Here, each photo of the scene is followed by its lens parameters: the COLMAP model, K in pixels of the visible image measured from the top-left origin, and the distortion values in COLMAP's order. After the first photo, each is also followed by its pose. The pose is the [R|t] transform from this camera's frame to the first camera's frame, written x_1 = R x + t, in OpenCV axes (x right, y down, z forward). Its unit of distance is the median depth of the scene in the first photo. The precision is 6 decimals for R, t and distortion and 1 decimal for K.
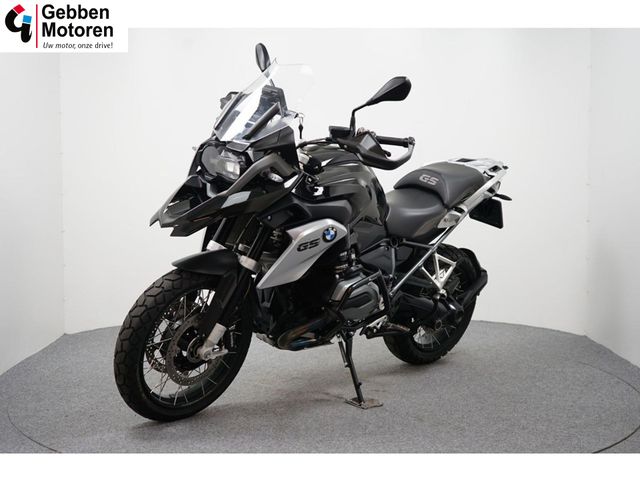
lens RADIAL K [[926.8, 0, 320.0], [0, 926.8, 240.0], [0, 0, 1]] dist [0.013326, -0.005604]
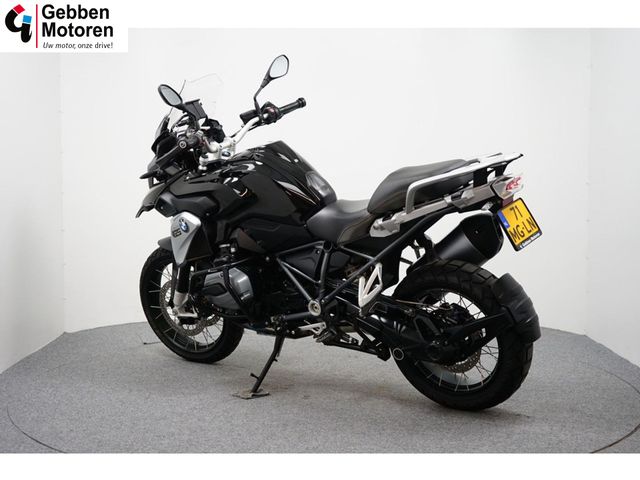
lens RADIAL K [[926.8, 0, 320.0], [0, 926.8, 240.0], [0, 0, 1]] dist [0.013326, -0.005604]
pose [[0.127557, 0.070000, -0.989358, 1.174008], [-0.074606, 0.995358, 0.060805, -0.070528], [0.989021, 0.066056, 0.132187, 1.014430]]
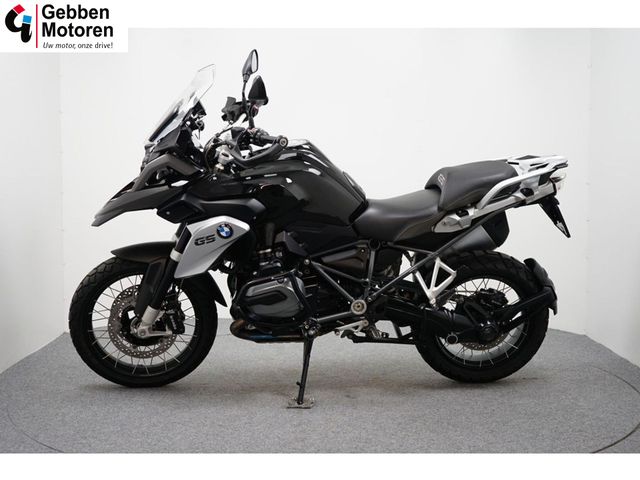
lens RADIAL K [[926.8, 0, 320.0], [0, 926.8, 240.0], [0, 0, 1]] dist [0.013326, -0.005604]
pose [[0.754953, 0.047710, -0.654042, 0.772514], [-0.046851, 0.998725, 0.018774, -0.020502], [0.654104, 0.016469, 0.756226, 0.280904]]
